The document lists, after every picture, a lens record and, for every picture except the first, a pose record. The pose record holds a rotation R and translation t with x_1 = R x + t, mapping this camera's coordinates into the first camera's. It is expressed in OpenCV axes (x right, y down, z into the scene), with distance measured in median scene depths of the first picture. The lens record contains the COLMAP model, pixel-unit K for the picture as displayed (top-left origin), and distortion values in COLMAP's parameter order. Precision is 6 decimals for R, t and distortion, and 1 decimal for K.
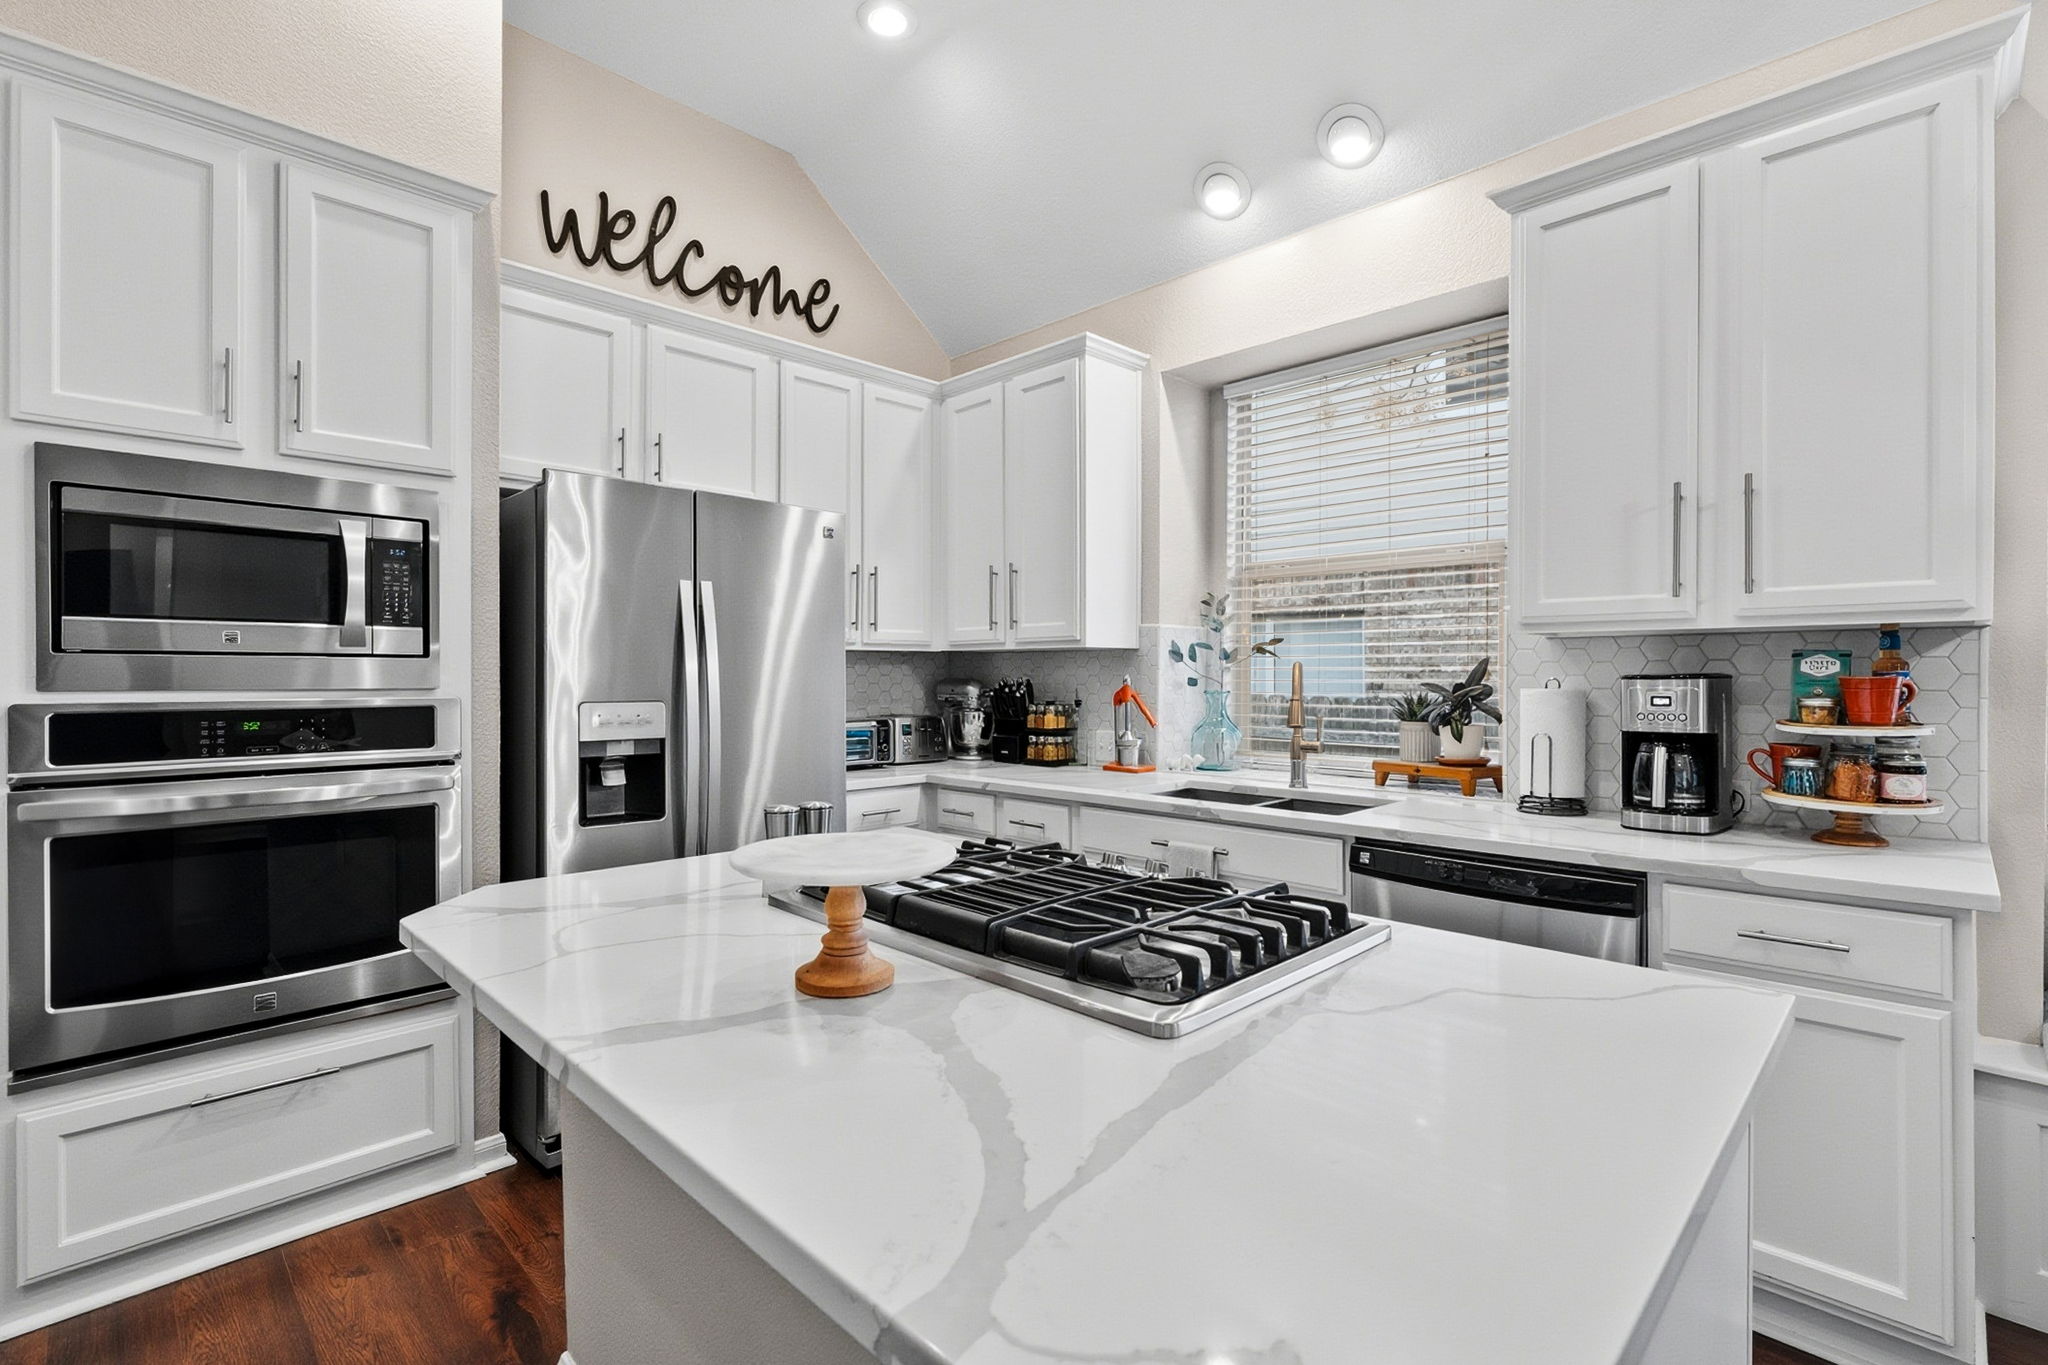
lens RADIAL K [[934.5, 0, 1024.0], [0, 934.5, 682.5], [0, 0, 1]] dist [-0.019226, 0.006634]
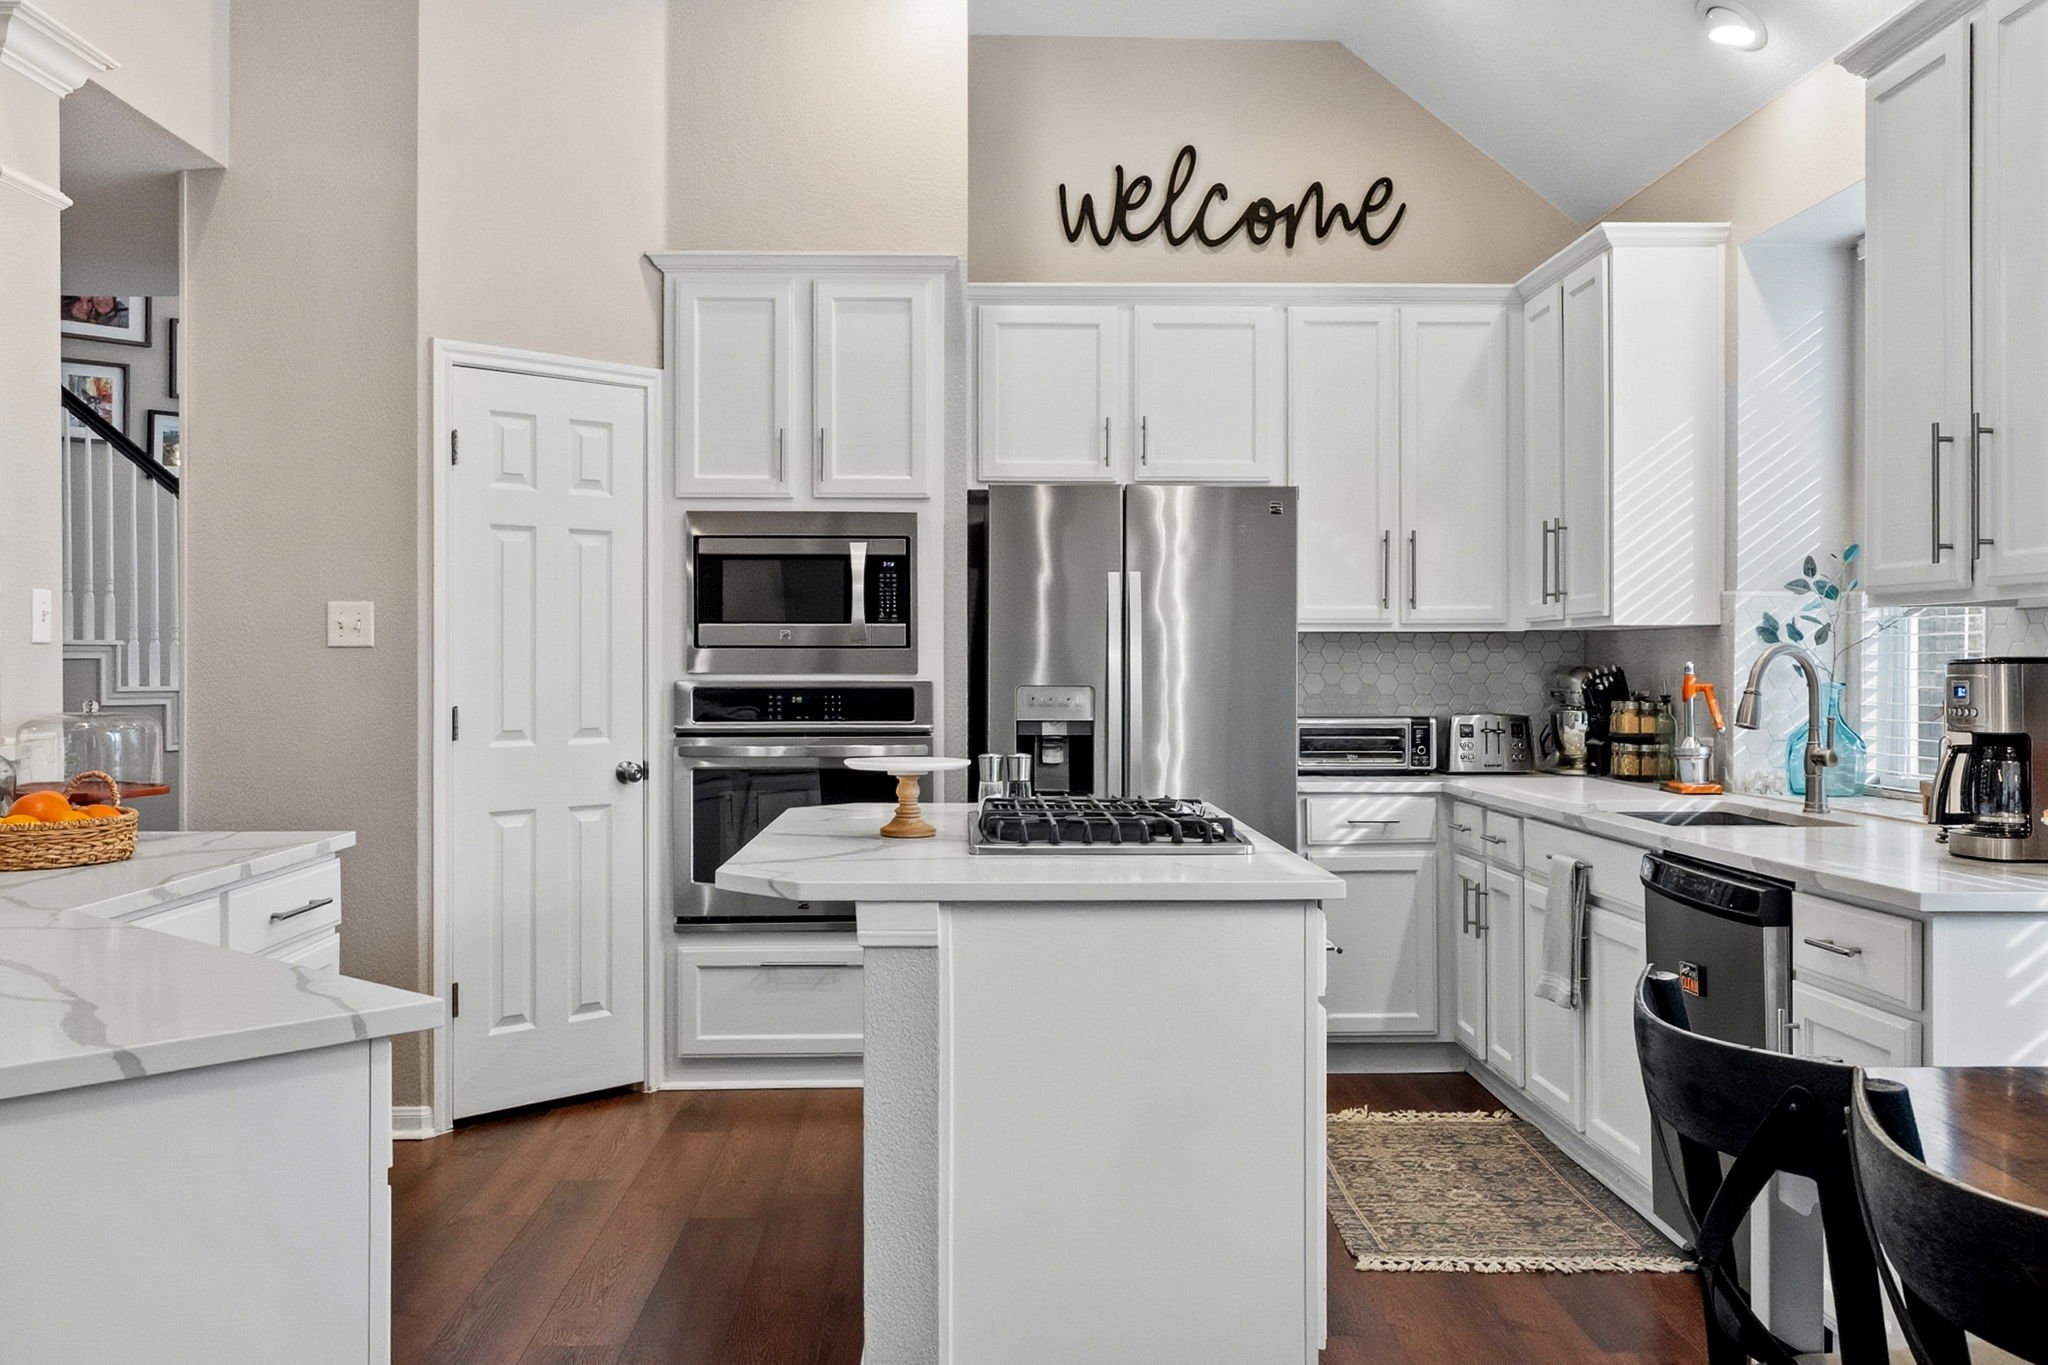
lens RADIAL K [[1806.4, 0, 1024.0], [0, 1806.4, 682.5], [0, 0, 1]] dist [0.000334, -0.002565]
pose [[0.731089, 0.005906, -0.682257, 0.735834], [-0.004451, 0.999983, 0.003887, 0.006018], [0.682268, 0.000195, 0.731102, -0.432695]]
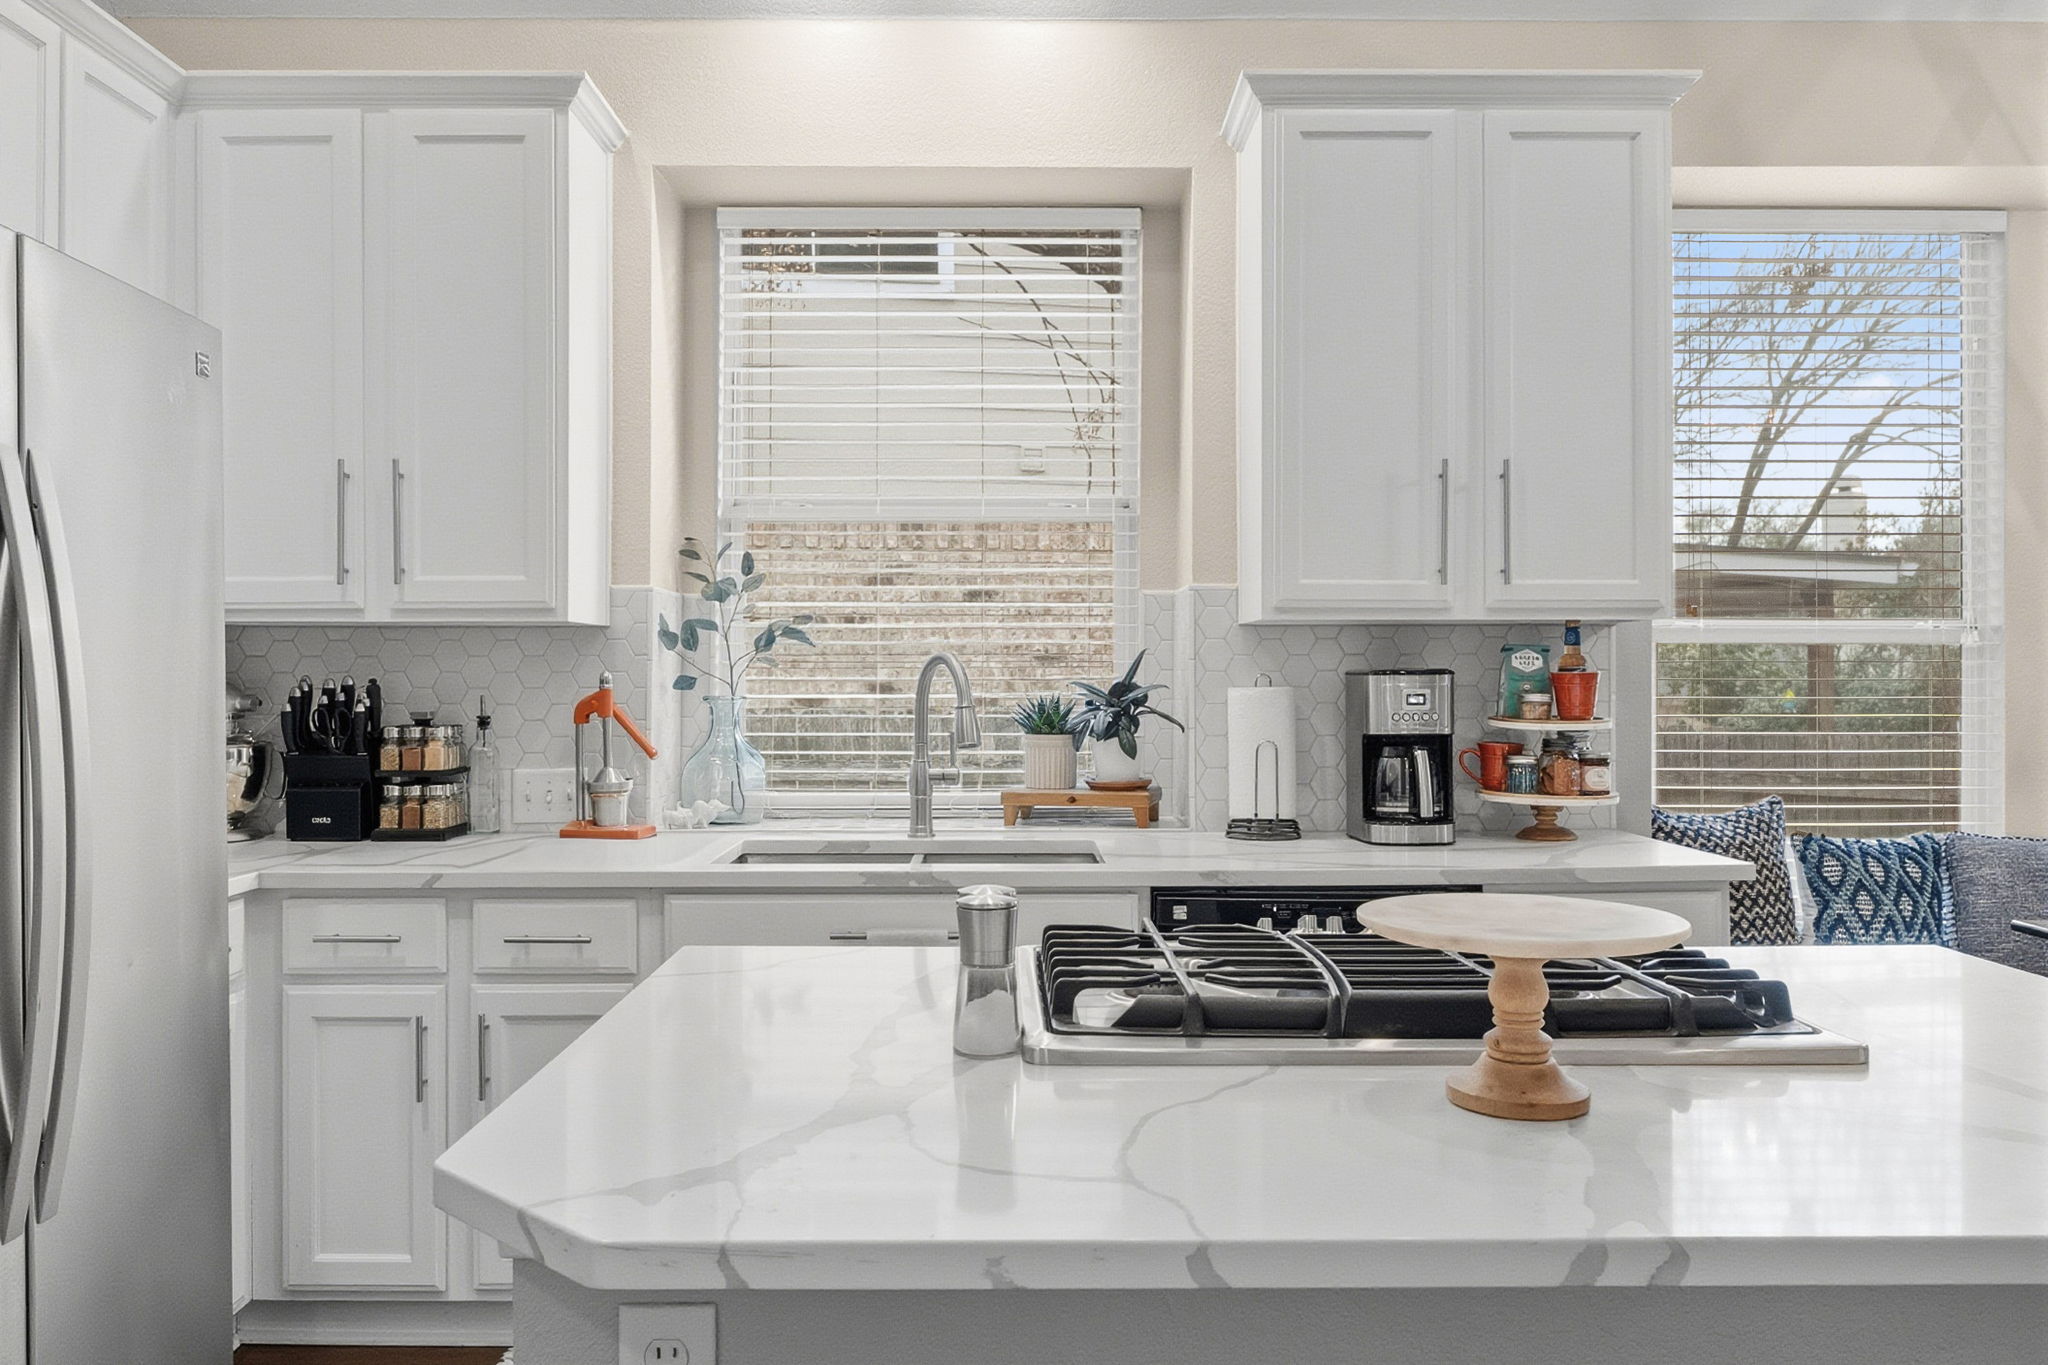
lens RADIAL K [[1552.3, 0, 1024.0], [0, 1552.3, 682.5], [0, 0, 1]] dist [-0.009109, -0.003591]
pose [[0.700739, -0.005356, 0.713398, -0.417229], [0.006850, 0.999976, 0.000778, 0.000000], [-0.713385, 0.004341, 0.700759, 0.140553]]
